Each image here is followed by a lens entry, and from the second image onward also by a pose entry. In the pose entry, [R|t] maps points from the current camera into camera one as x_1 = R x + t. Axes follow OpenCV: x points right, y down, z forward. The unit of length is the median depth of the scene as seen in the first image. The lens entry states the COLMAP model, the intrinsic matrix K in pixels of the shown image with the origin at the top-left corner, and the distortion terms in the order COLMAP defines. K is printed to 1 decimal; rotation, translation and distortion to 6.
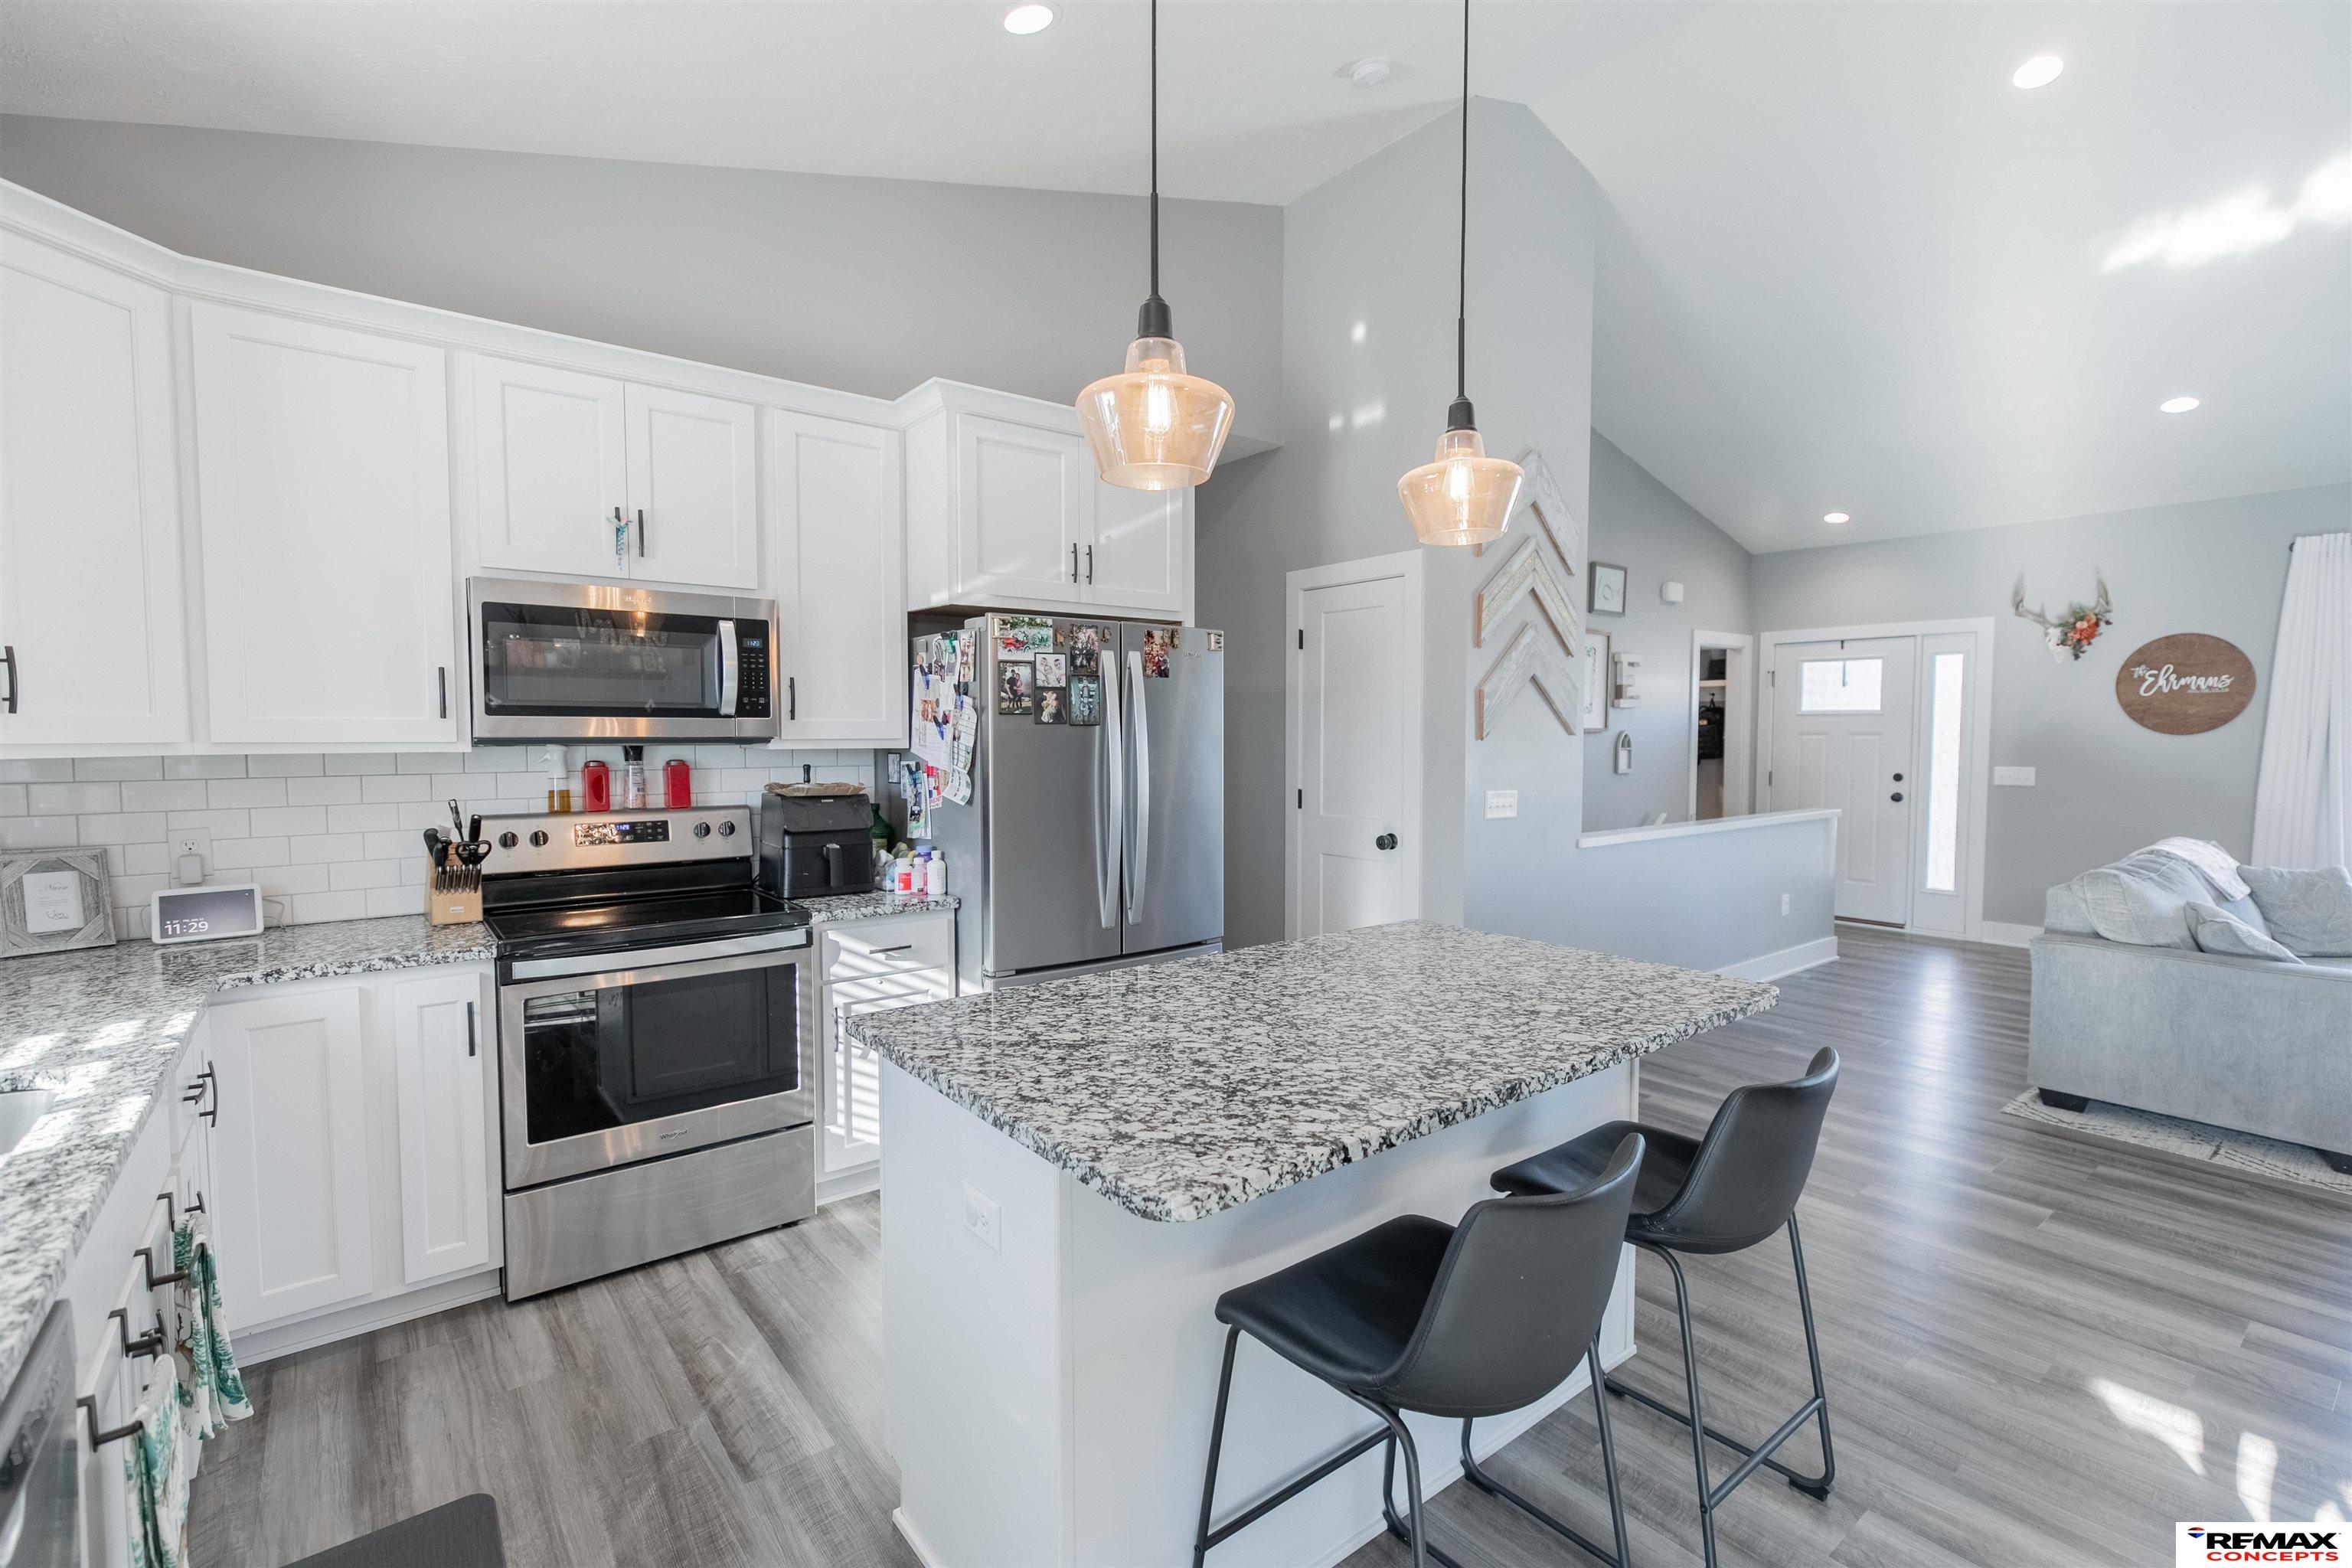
lens RADIAL K [[1048.2, 0, 1180.6], [0, 1048.2, 779.1], [0, 0, 1]] dist [0.004446, 0.000070]
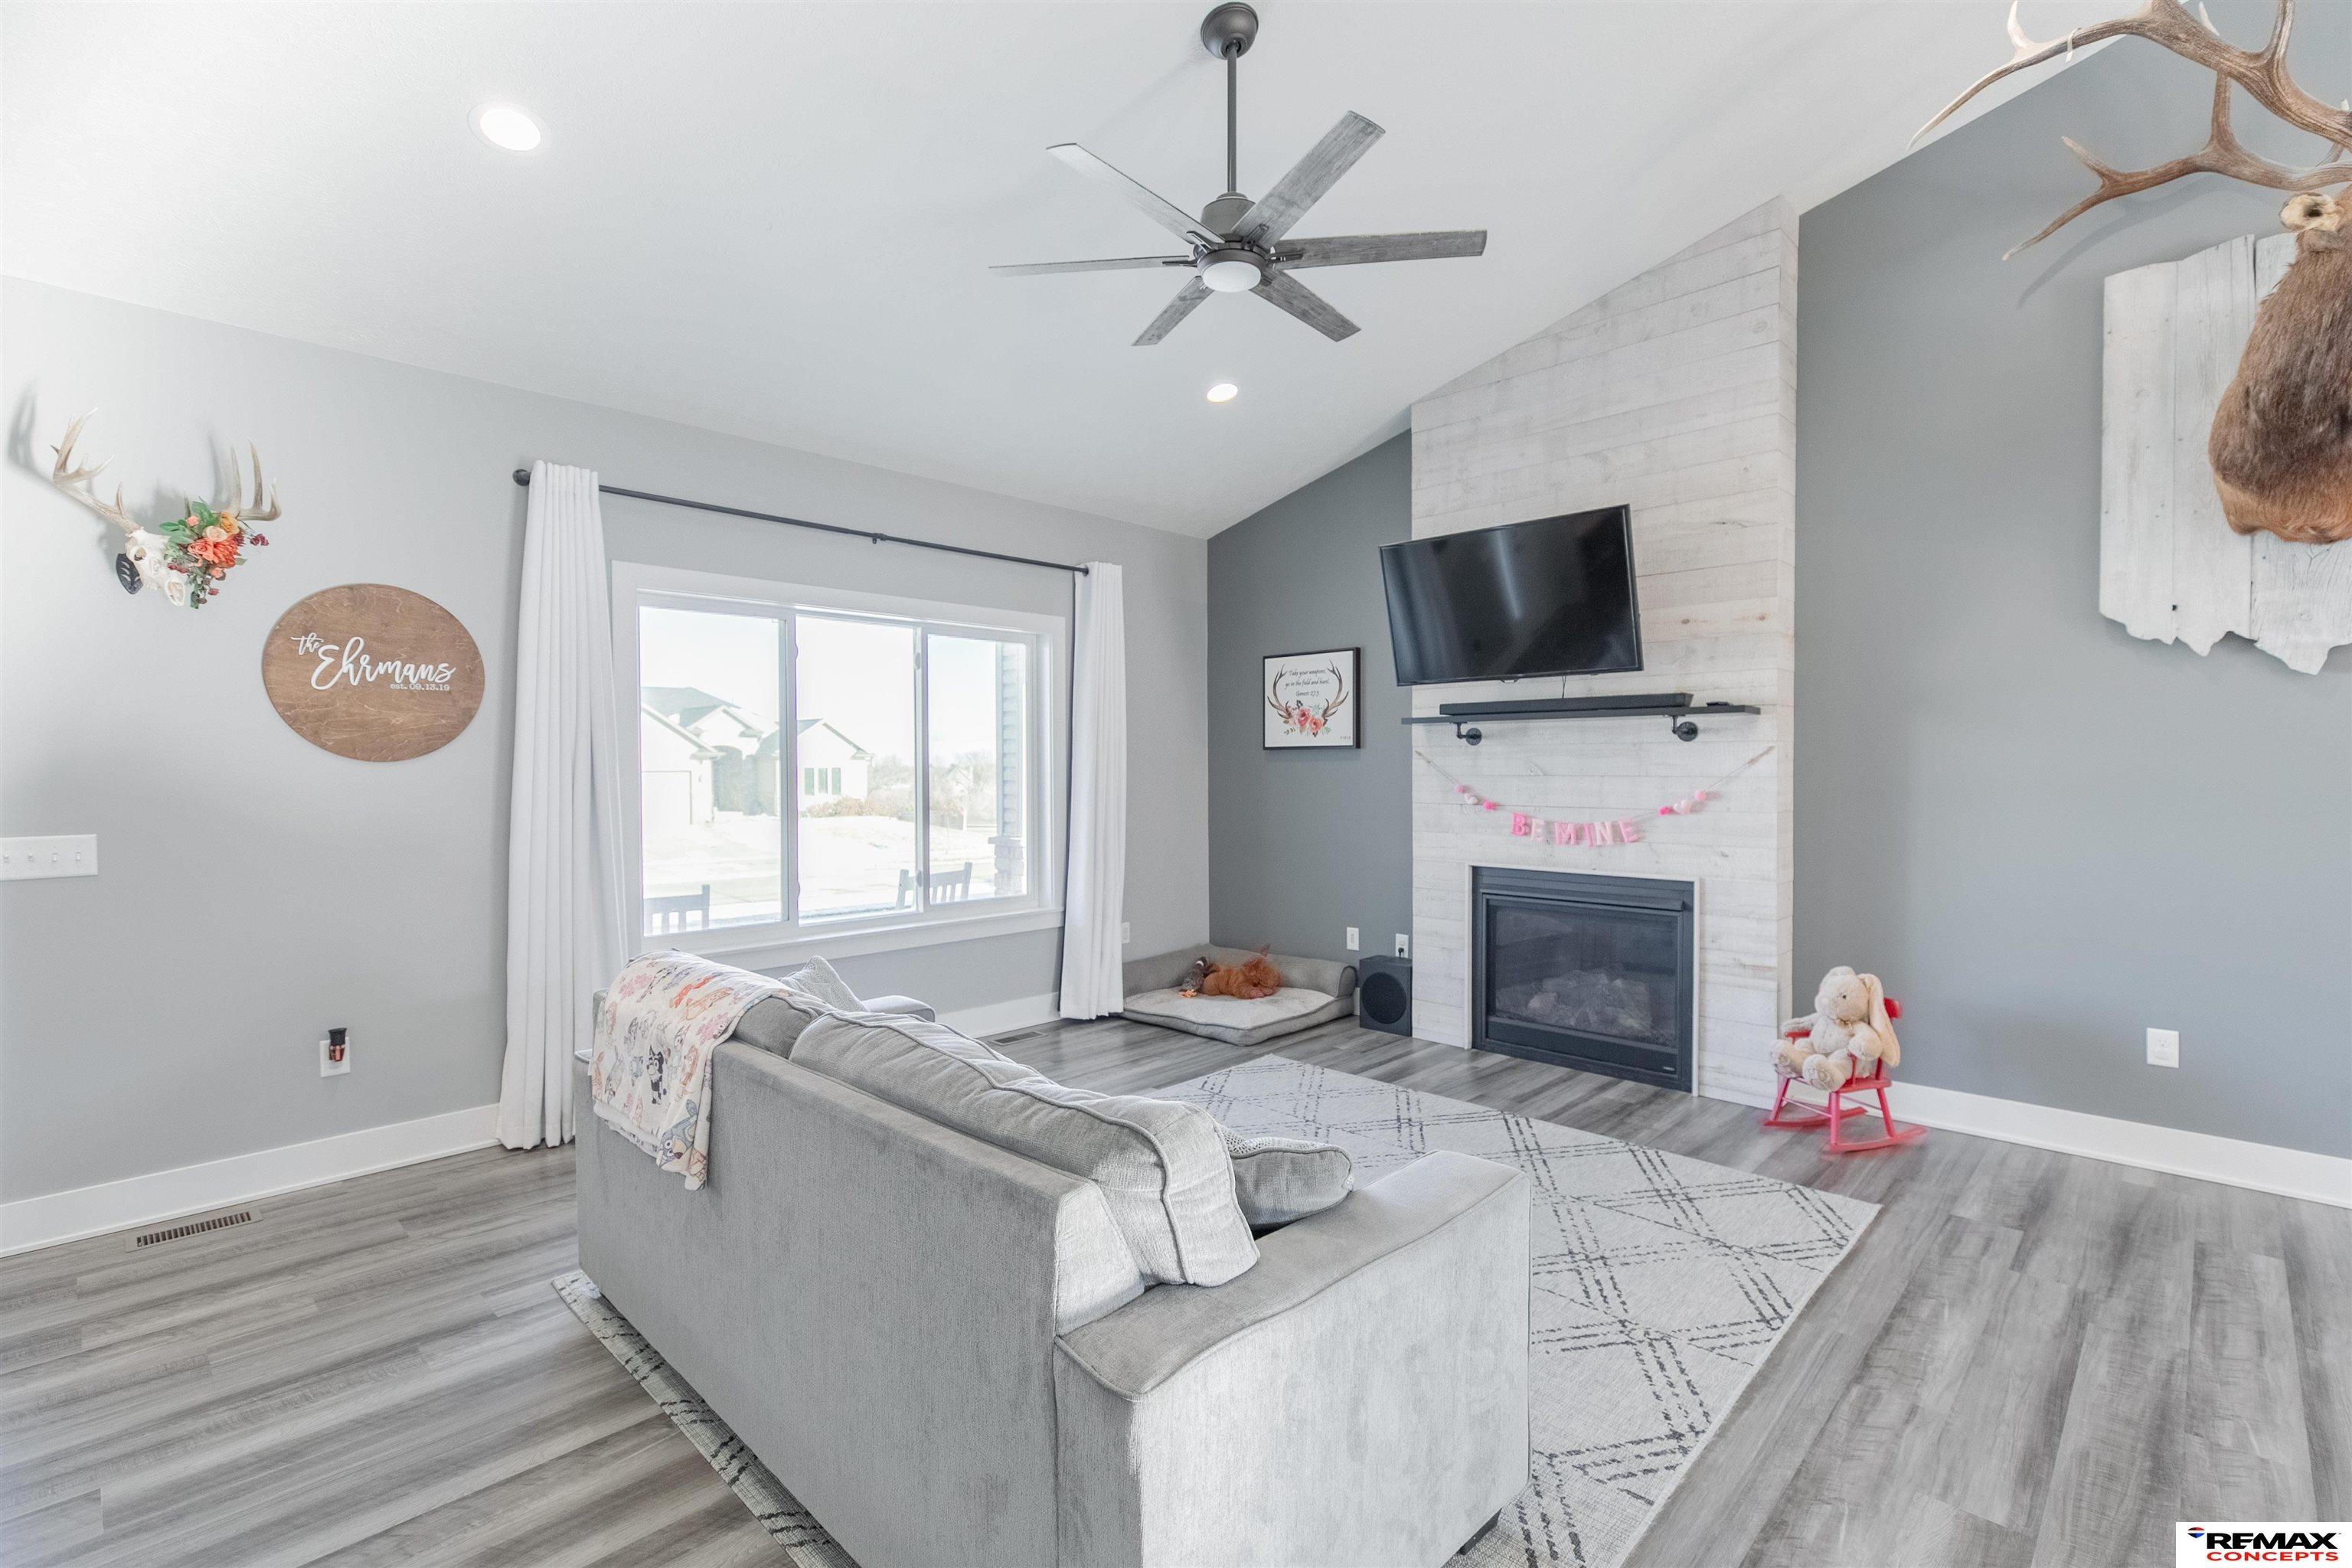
lens RADIAL K [[1059.8, 0, 1178.8], [0, 1059.8, 782.0], [0, 0, 1]] dist [0.007020, 0.000293]
pose [[-0.124492, -0.016339, 0.992086, 1.134688], [0.052383, 0.998362, 0.023015, -0.076049], [-0.990837, 0.054834, -0.123432, 2.272318]]
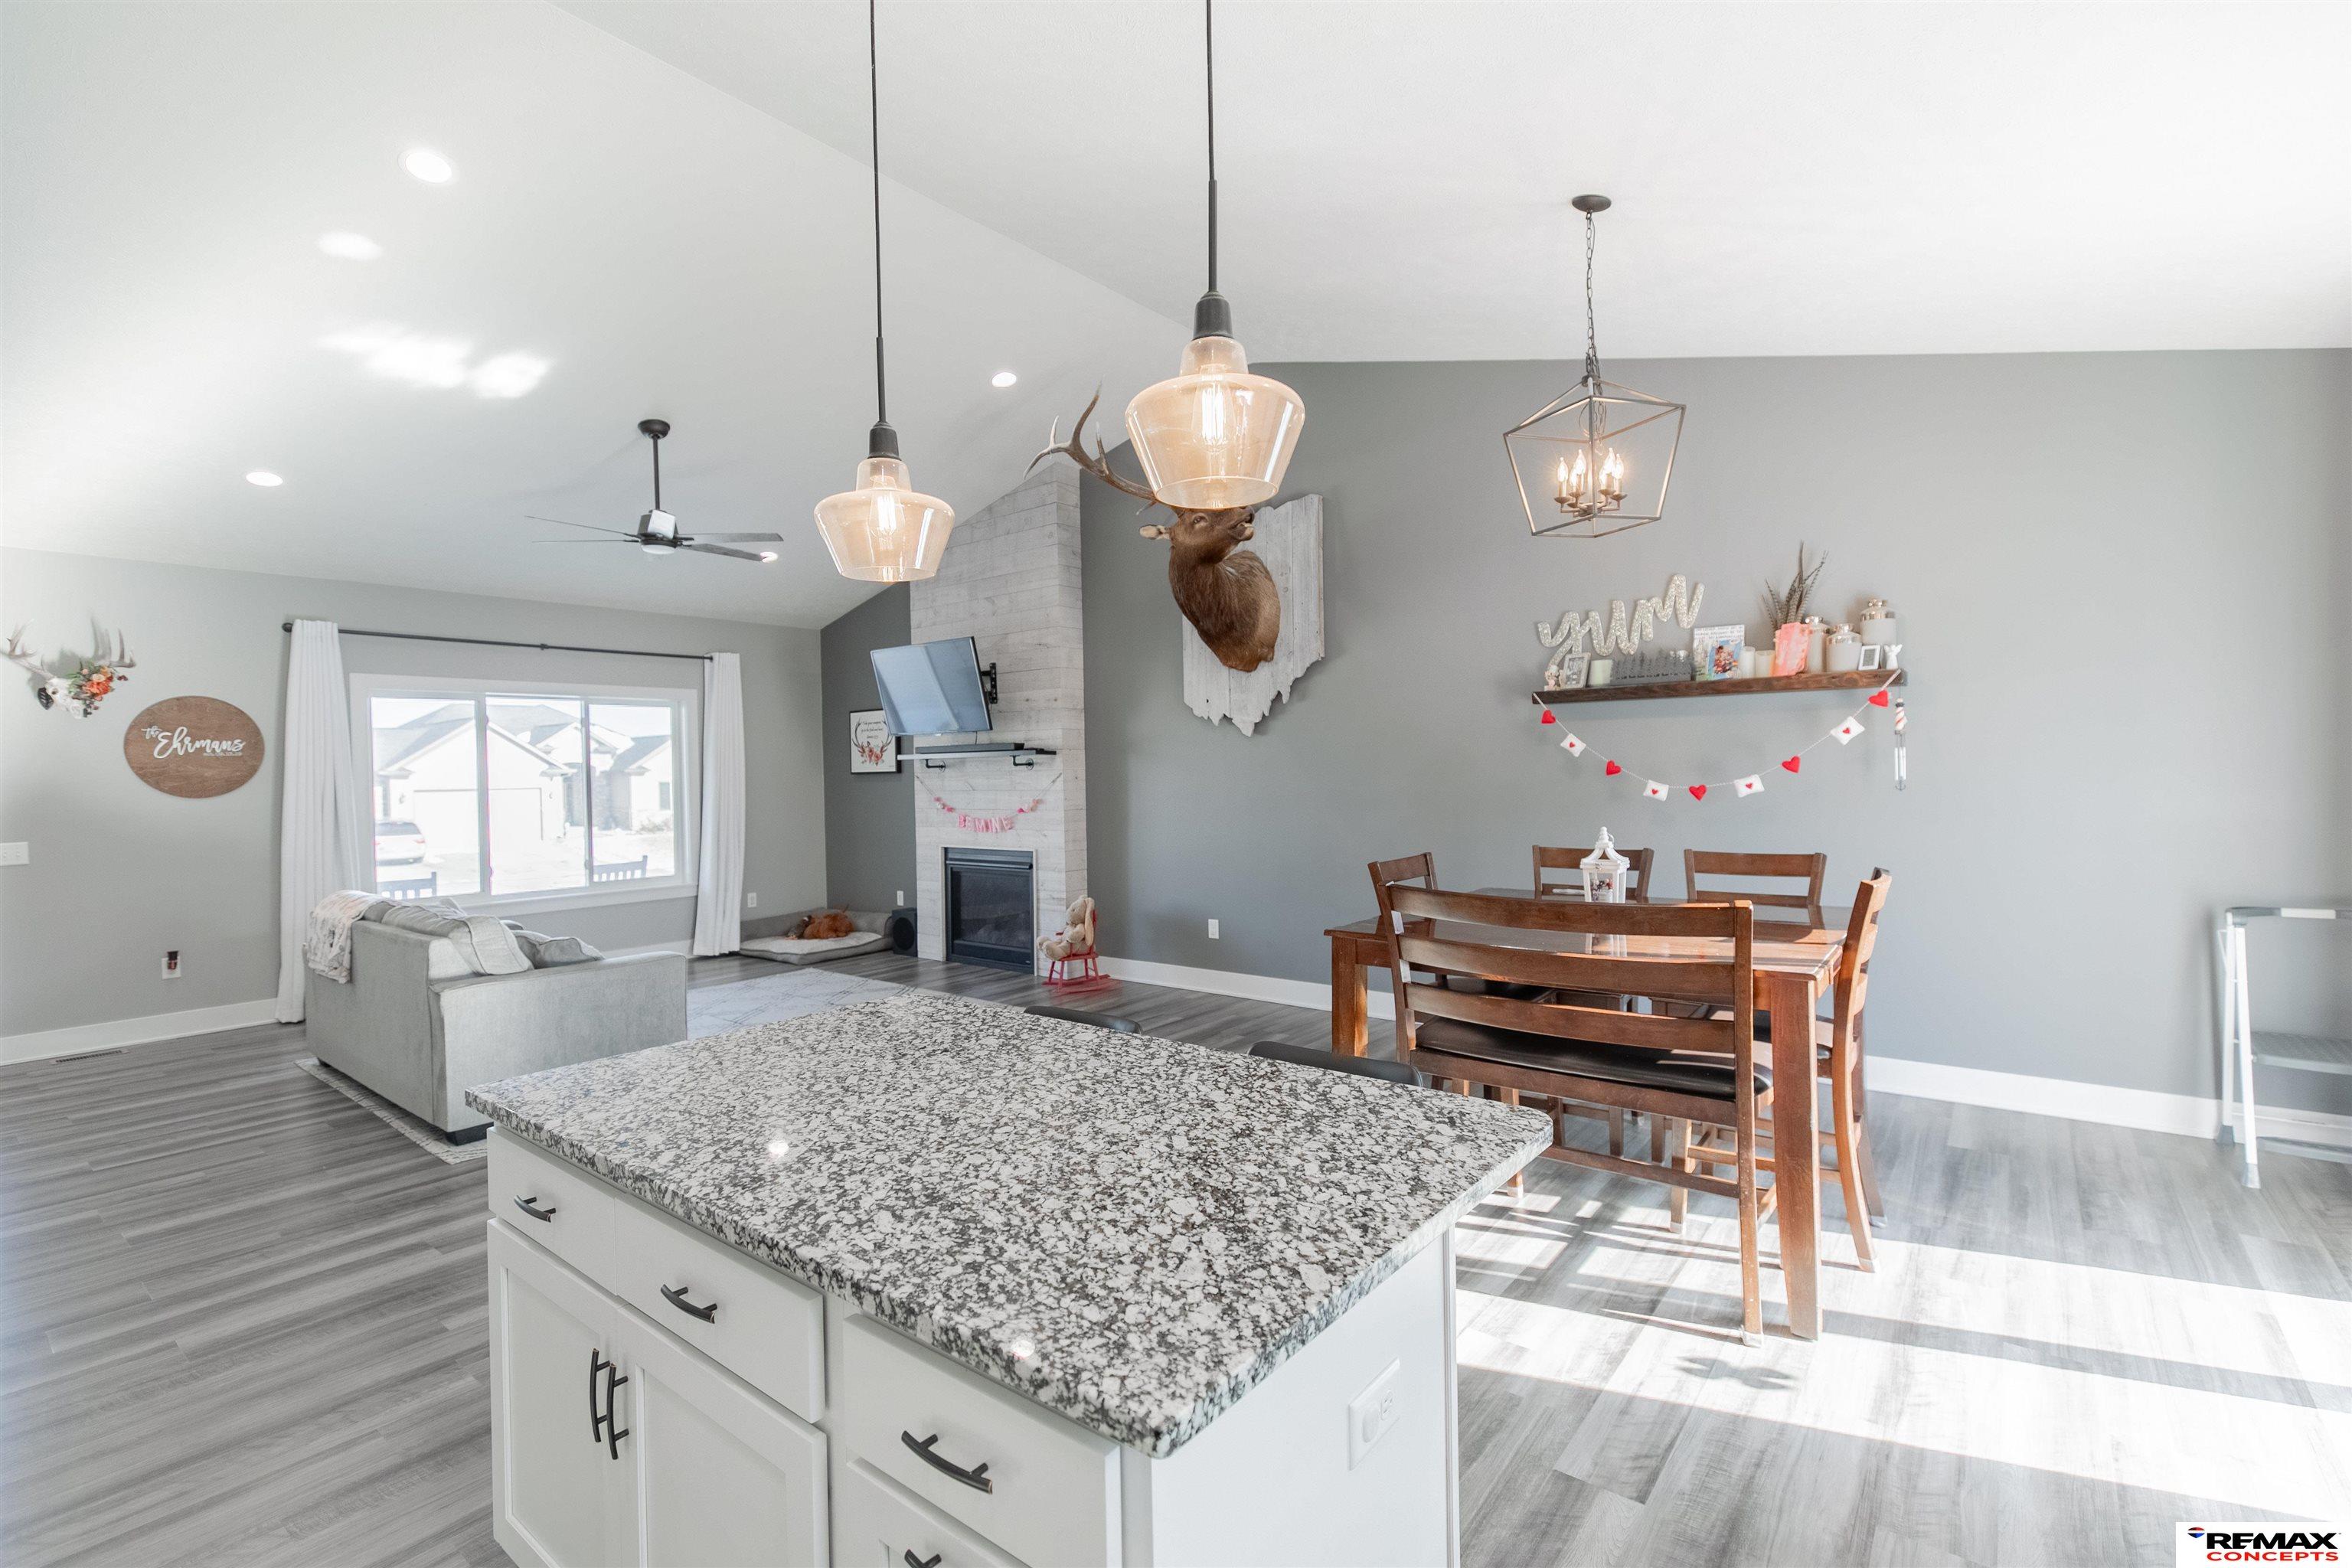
lens RADIAL K [[1048.2, 0, 1180.6], [0, 1048.2, 779.1], [0, 0, 1]] dist [0.004446, 0.000070]
pose [[-0.224020, -0.005512, 0.974569, -0.799668], [0.068218, 0.997443, 0.021322, -0.062575], [-0.972194, 0.071259, -0.223071, 1.129082]]
